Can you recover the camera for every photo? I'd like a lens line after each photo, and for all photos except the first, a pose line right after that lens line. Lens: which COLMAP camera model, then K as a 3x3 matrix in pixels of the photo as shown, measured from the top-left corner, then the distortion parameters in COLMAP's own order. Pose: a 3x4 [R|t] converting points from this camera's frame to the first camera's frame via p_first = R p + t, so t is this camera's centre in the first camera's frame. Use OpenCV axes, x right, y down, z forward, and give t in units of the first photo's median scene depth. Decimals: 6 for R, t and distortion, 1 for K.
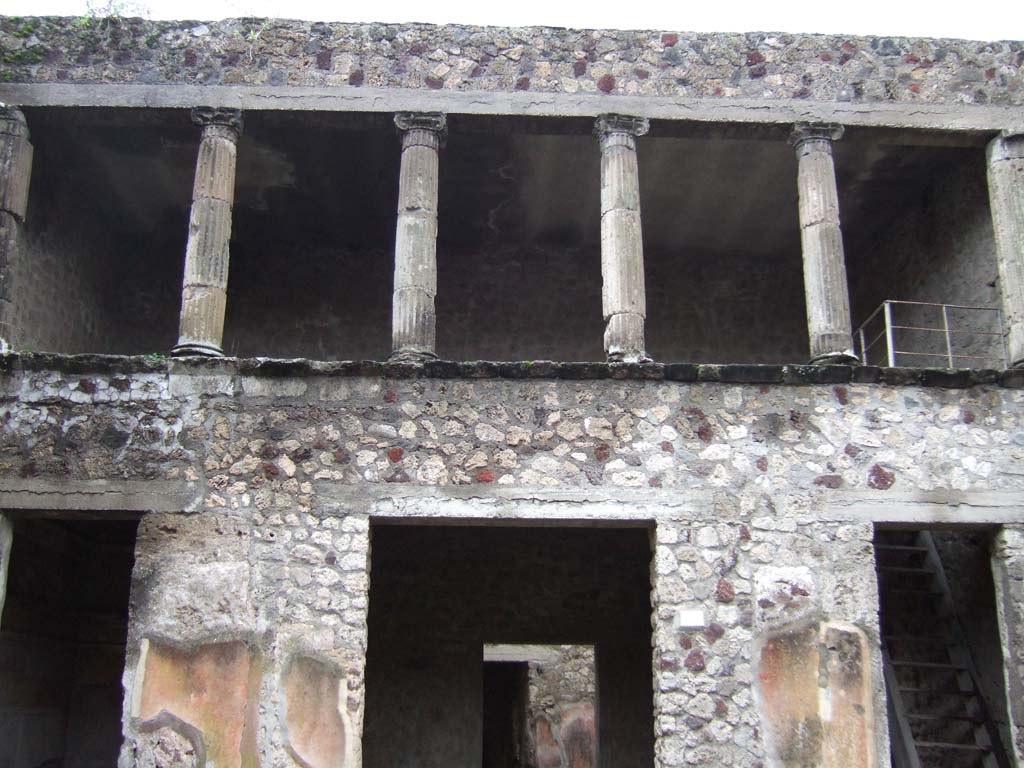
lens RADIAL K [[1160.7, 0, 512.3], [0, 1160.7, 382.9], [0, 0, 1]] dist [-0.028616, 0.000000]
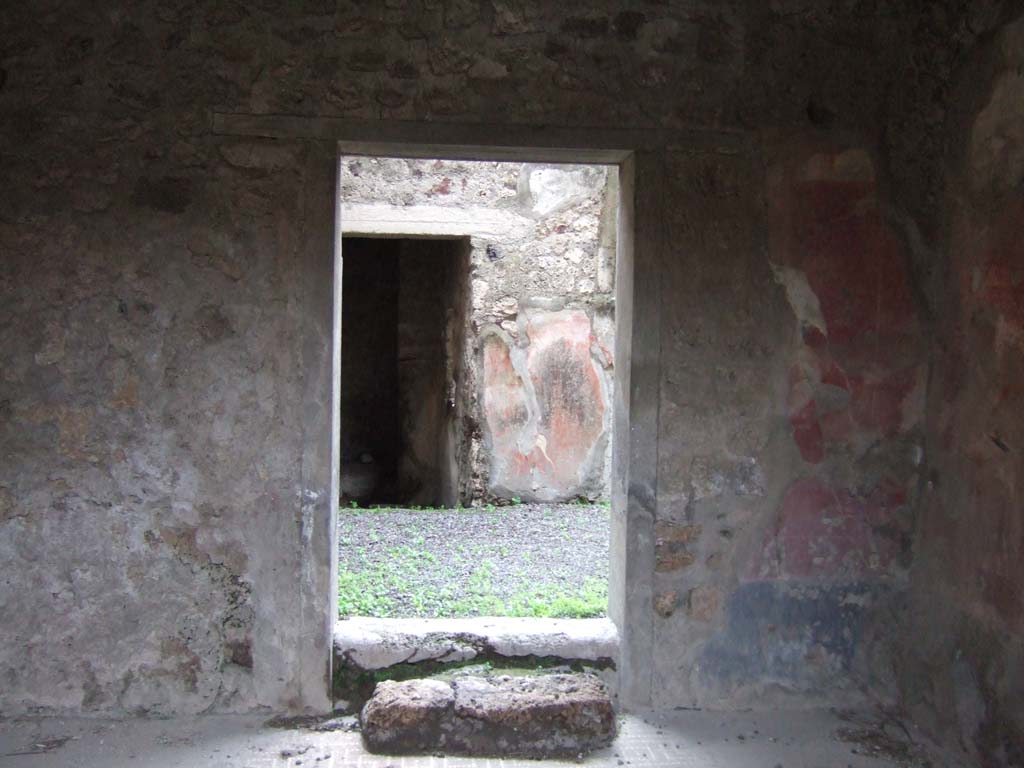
lens RADIAL K [[1160.7, 0, 512.2], [0, 1160.7, 383.1], [0, 0, 1]] dist [-0.028616, 0.000000]
pose [[0.999443, 0.011683, 0.031256, 0.016999], [-0.020884, 0.949572, 0.312851, 0.137945], [-0.026024, -0.313330, 0.949288, 0.472139]]
